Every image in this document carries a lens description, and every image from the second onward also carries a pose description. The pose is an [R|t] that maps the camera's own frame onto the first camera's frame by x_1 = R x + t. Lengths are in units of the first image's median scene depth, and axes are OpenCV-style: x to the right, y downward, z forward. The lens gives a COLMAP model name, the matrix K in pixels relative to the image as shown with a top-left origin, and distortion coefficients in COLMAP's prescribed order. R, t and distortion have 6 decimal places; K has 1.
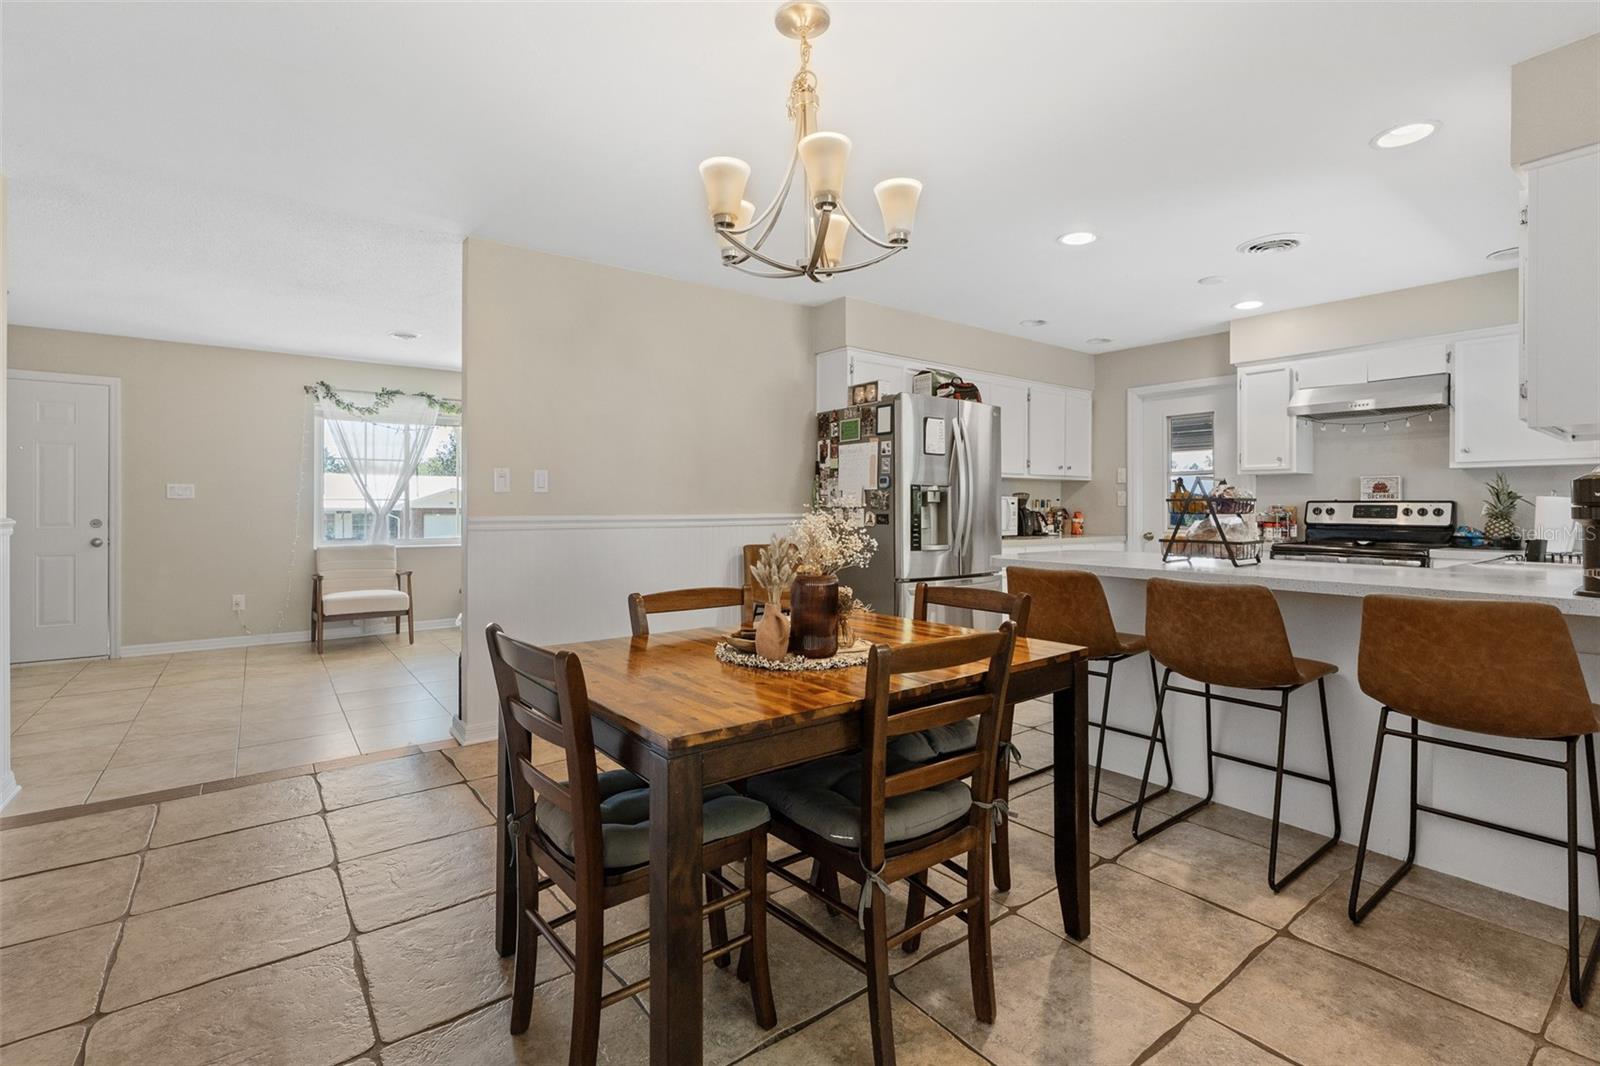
lens RADIAL K [[716.9, 0, 804.0], [0, 716.9, 500.3], [0, 0, 1]] dist [-0.008148, 0.003467]
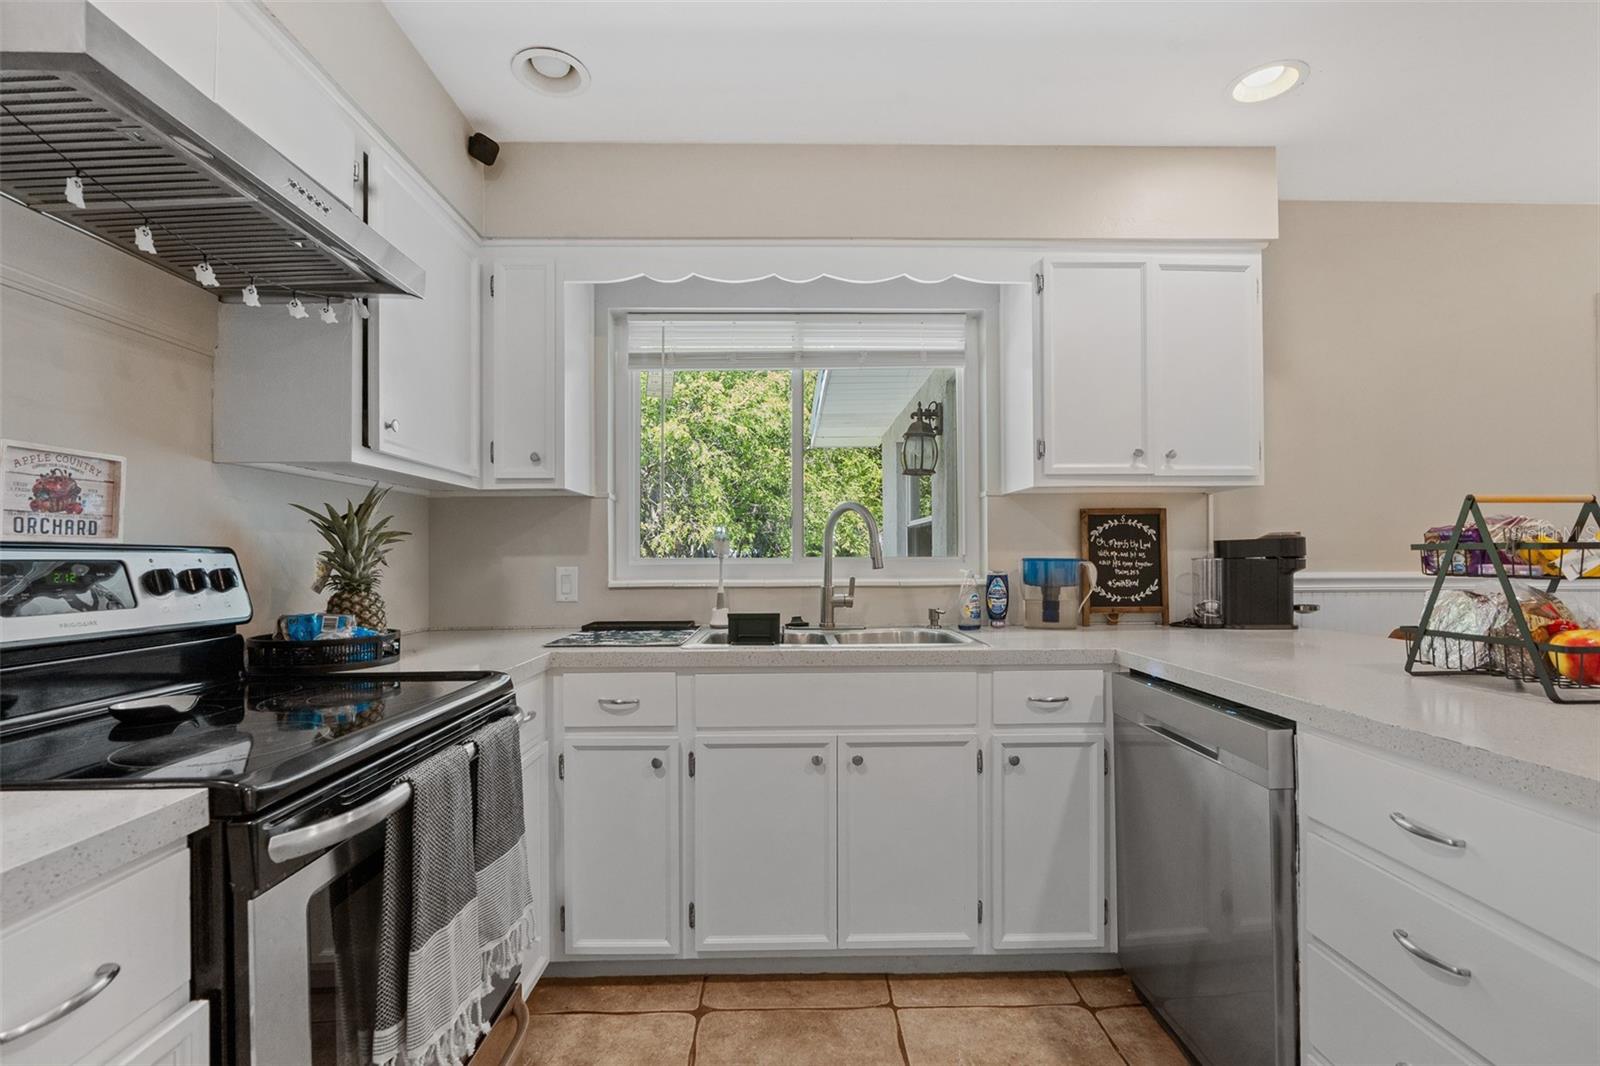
lens RADIAL K [[716.9, 0, 803.0], [0, 716.9, 548.1], [0, 0, 1]] dist [-0.008148, 0.003467]
pose [[-0.804770, 0.007417, 0.593540, 0.448528], [-0.002717, 0.999865, -0.016179, 0.006050], [-0.593580, -0.014633, -0.804642, 1.075263]]
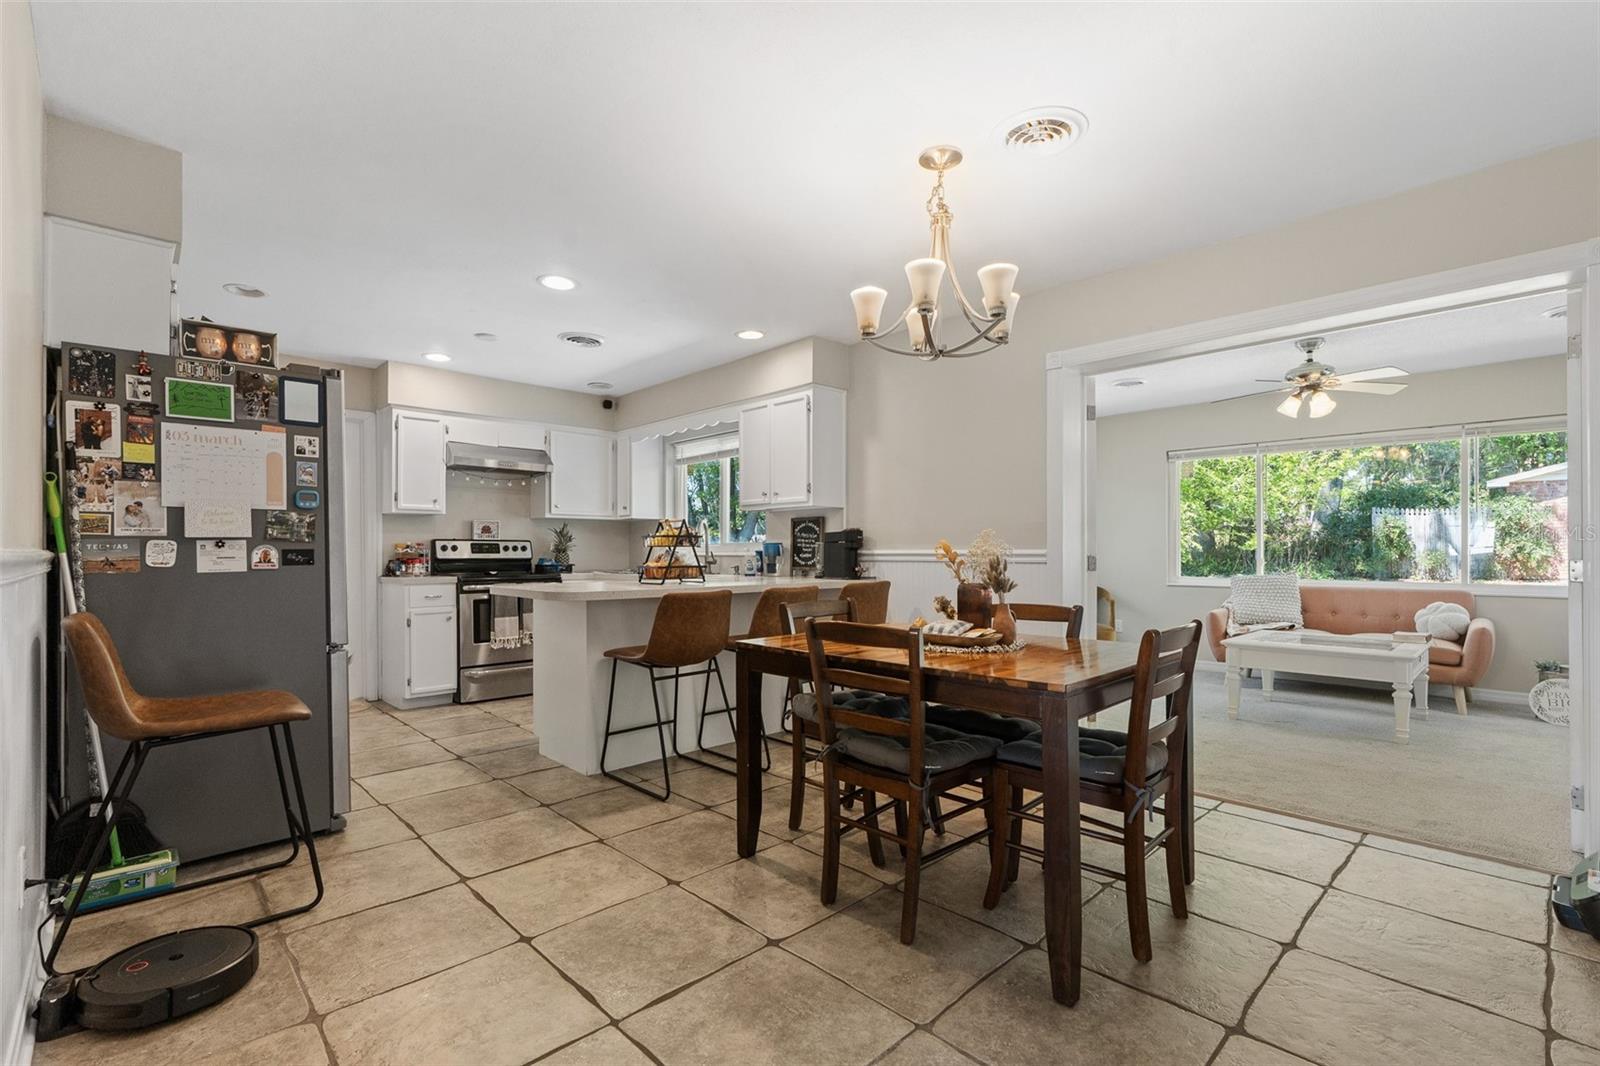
lens RADIAL K [[716.9, 0, 803.1], [0, 716.9, 548.0], [0, 0, 1]] dist [-0.008148, 0.003467]
pose [[-0.102146, 0.002291, 0.994767, -0.533380], [-0.005876, 0.999979, -0.002906, 0.016170], [-0.994752, -0.006142, -0.102130, 0.583636]]
